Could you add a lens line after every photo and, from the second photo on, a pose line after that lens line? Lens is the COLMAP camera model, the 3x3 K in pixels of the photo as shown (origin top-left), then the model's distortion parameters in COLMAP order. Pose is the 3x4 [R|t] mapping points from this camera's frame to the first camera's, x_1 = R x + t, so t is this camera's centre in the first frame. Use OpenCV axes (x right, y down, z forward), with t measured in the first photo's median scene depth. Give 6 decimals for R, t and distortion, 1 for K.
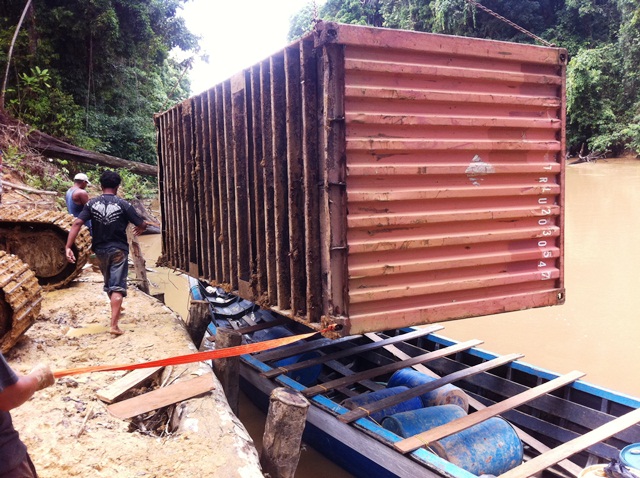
lens RADIAL K [[698.5, 0, 320.0], [0, 698.5, 239.0], [0, 0, 1]] dist [0.141893, -0.446181]
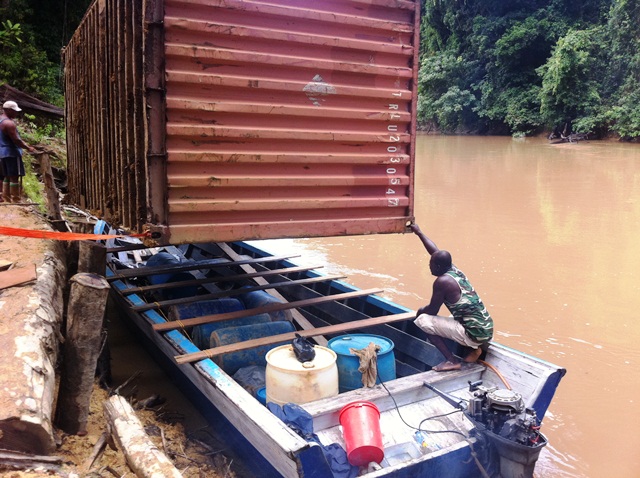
lens RADIAL K [[698.5, 0, 320.0], [0, 698.5, 239.0], [0, 0, 1]] dist [0.141893, -0.446181]
pose [[0.999300, 0.034891, 0.013513, 0.219454], [-0.035349, 0.998751, 0.035309, 0.078261], [-0.012264, -0.035762, 0.999285, -0.006973]]
